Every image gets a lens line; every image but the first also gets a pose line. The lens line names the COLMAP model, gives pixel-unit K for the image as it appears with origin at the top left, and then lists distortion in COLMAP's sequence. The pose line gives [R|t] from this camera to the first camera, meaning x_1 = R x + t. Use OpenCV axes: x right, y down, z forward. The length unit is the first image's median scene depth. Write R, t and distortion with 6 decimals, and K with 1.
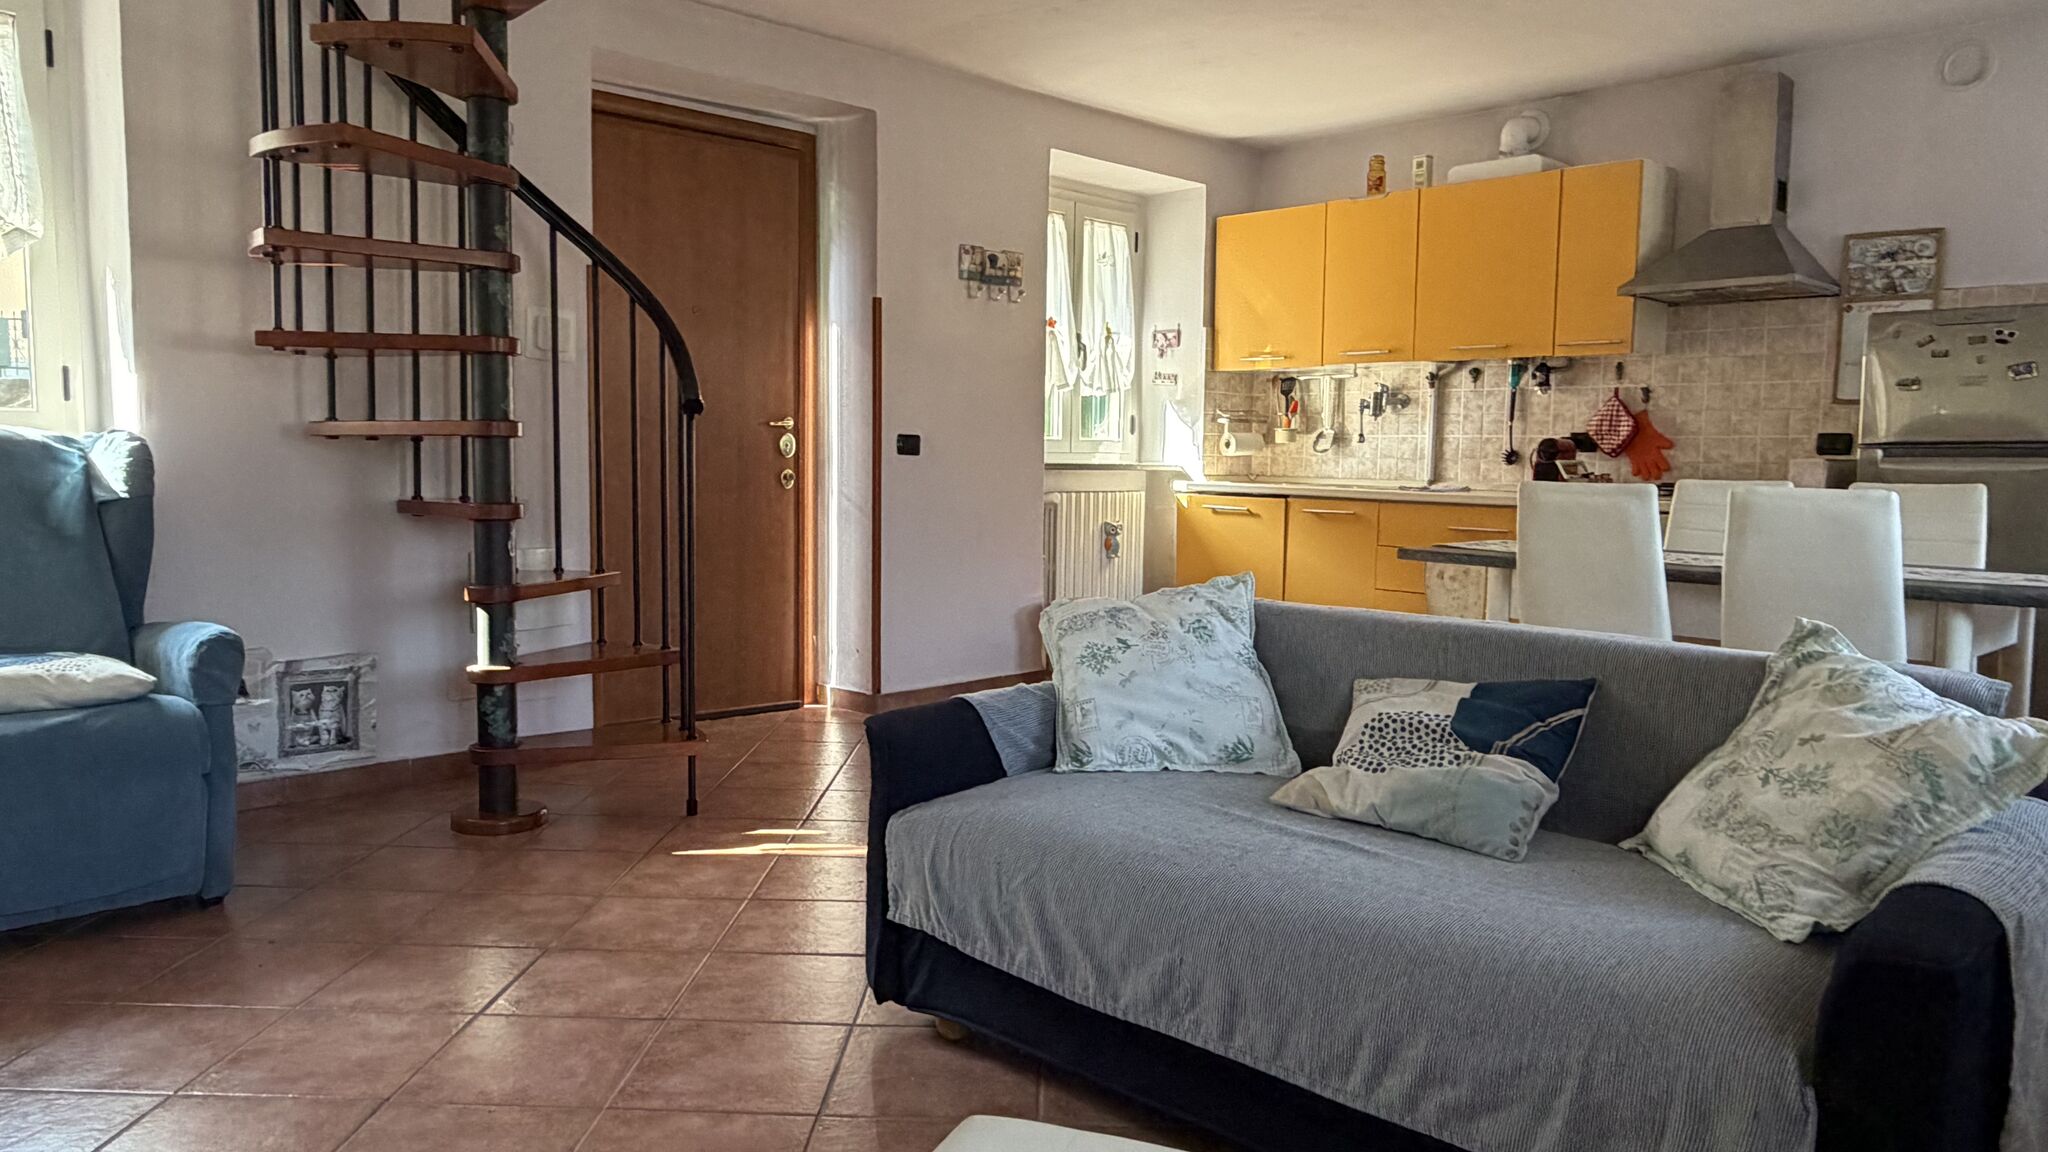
lens RADIAL K [[1384.2, 0, 1021.5], [0, 1384.2, 576.3], [0, 0, 1]] dist [0.010592, -0.005058]
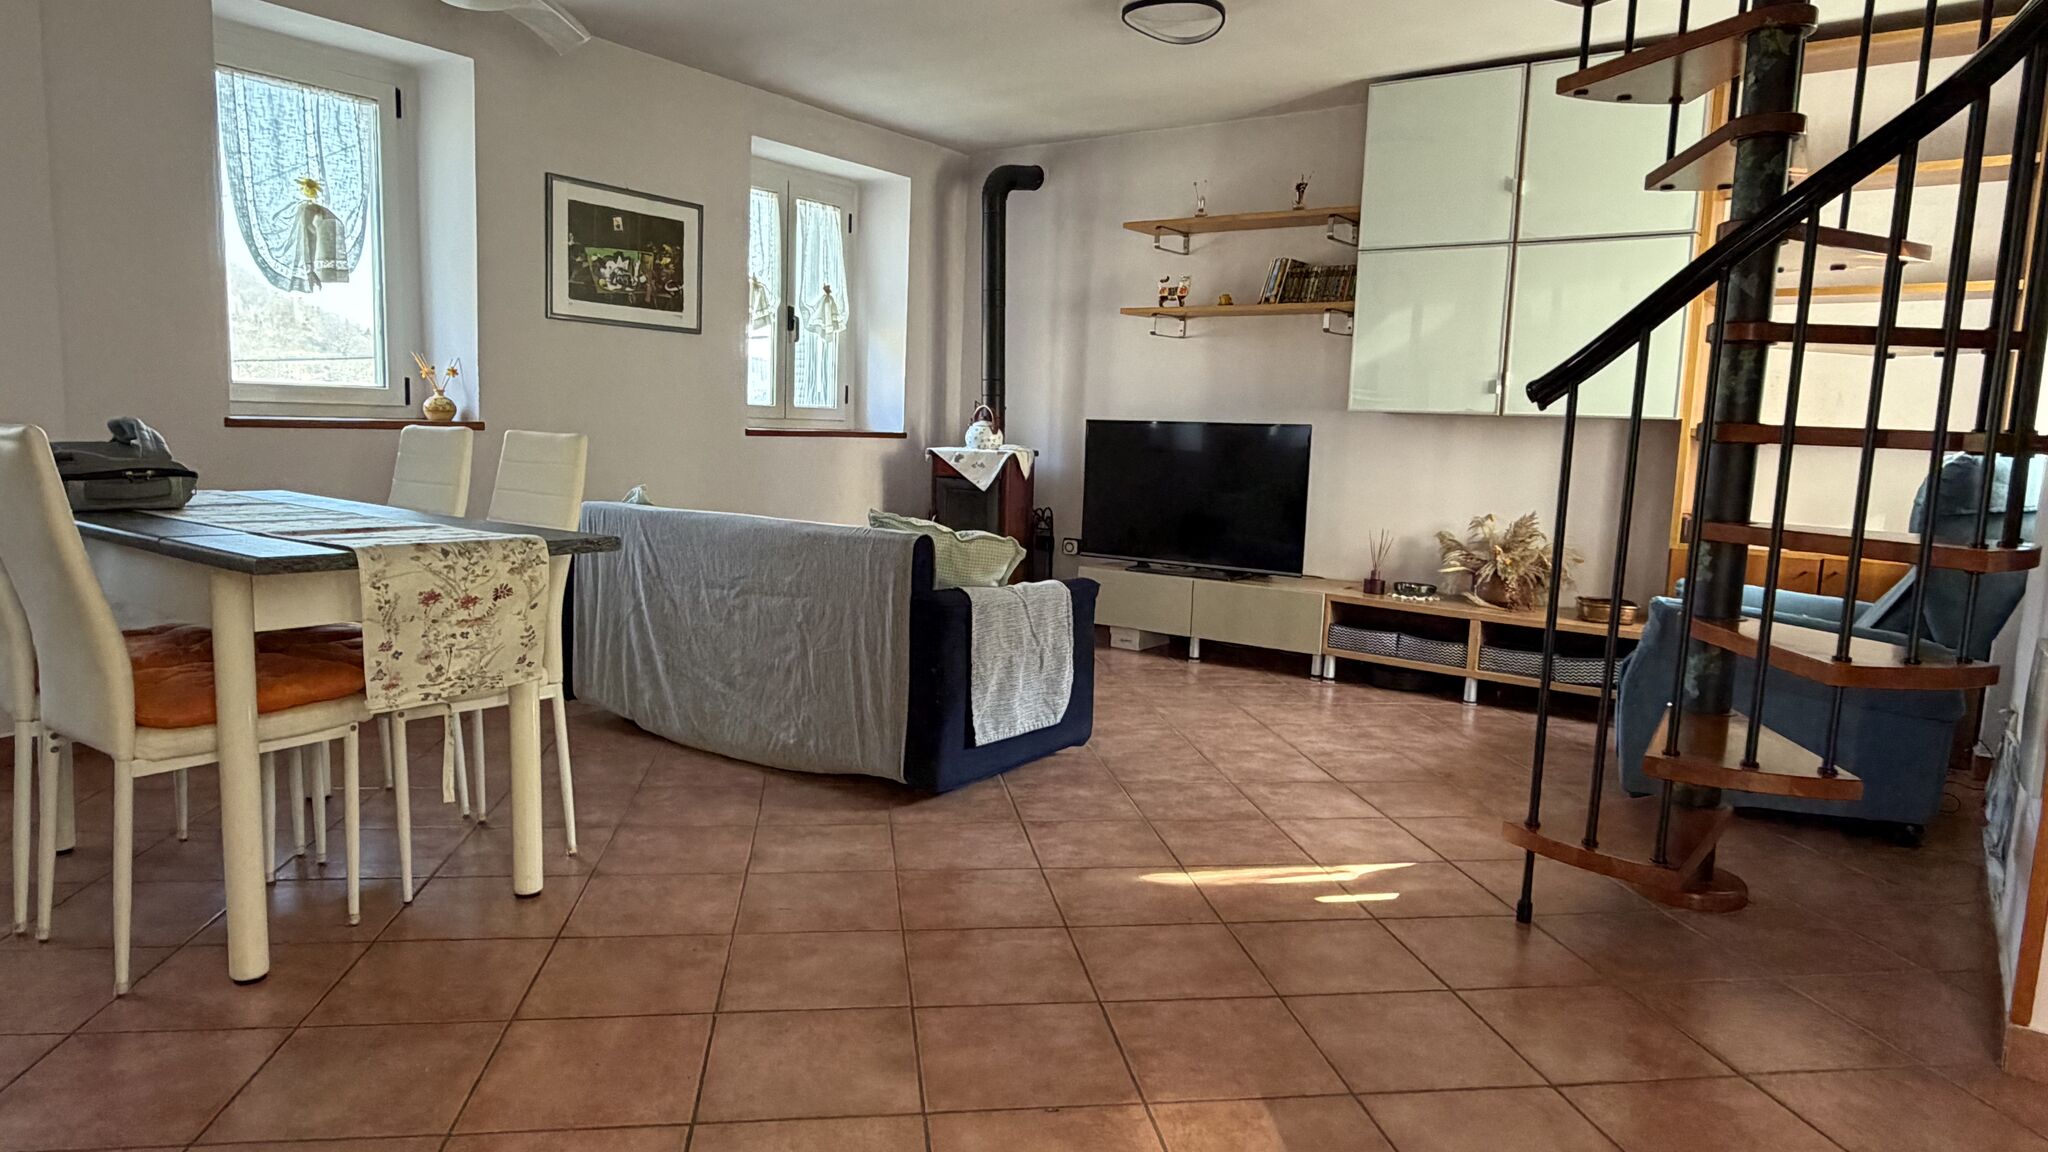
lens RADIAL K [[1227.4, 0, 1021.9], [0, 1227.4, 579.4], [0, 0, 1]] dist [-0.001607, -0.000250]
pose [[-0.985909, -0.026035, -0.165246, 0.108594], [-0.060795, 0.976036, 0.208944, -0.099252], [0.155846, 0.216046, -0.963865, 1.120414]]
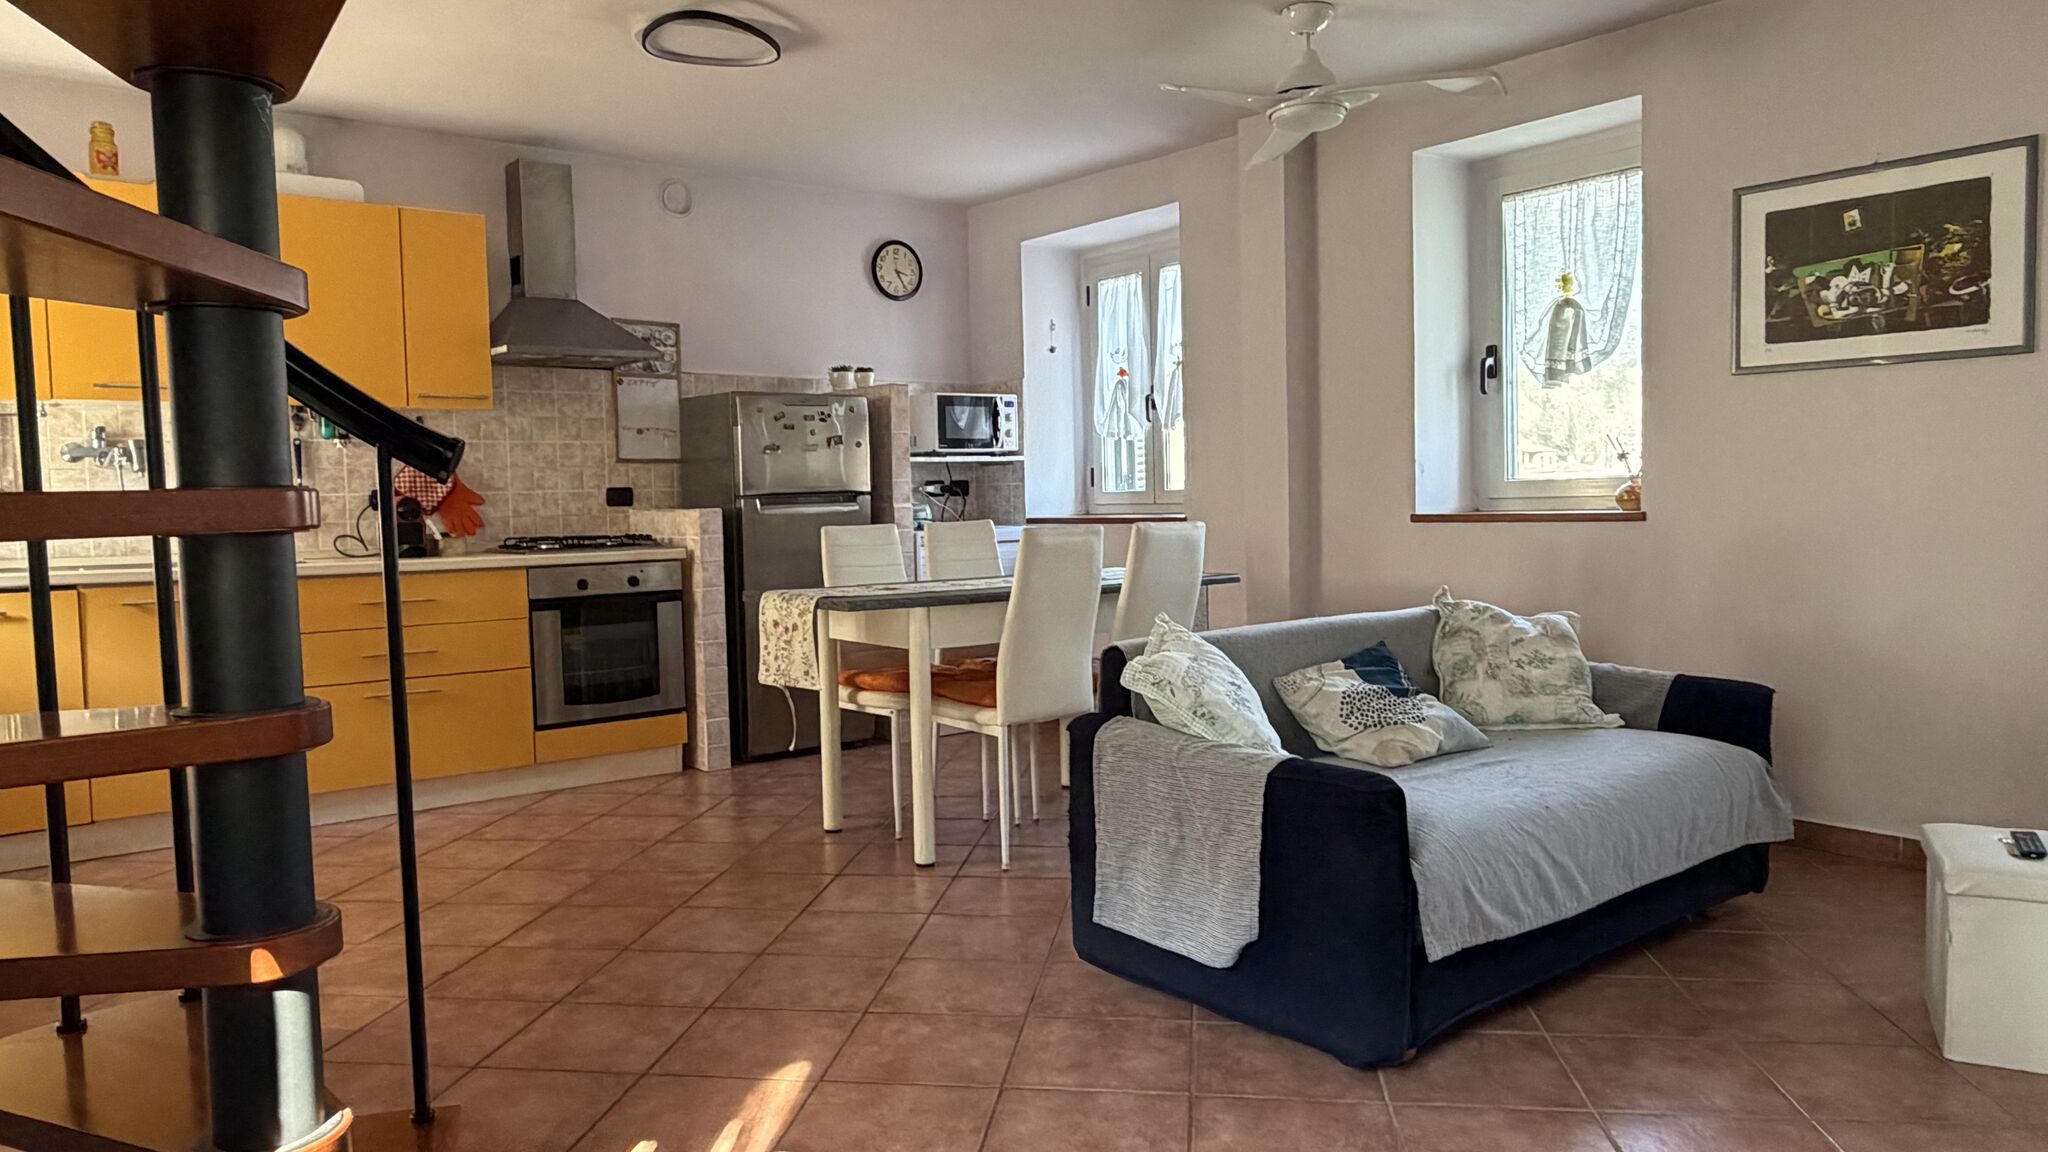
lens RADIAL K [[1384.2, 0, 1024.5], [0, 1384.2, 577.9], [0, 0, 1]] dist [0.010592, -0.005058]
pose [[0.117367, -0.075883, 0.990185, -0.495231], [0.111308, 0.991799, 0.062814, -0.059401], [-0.986831, 0.102843, 0.124851, 0.496944]]
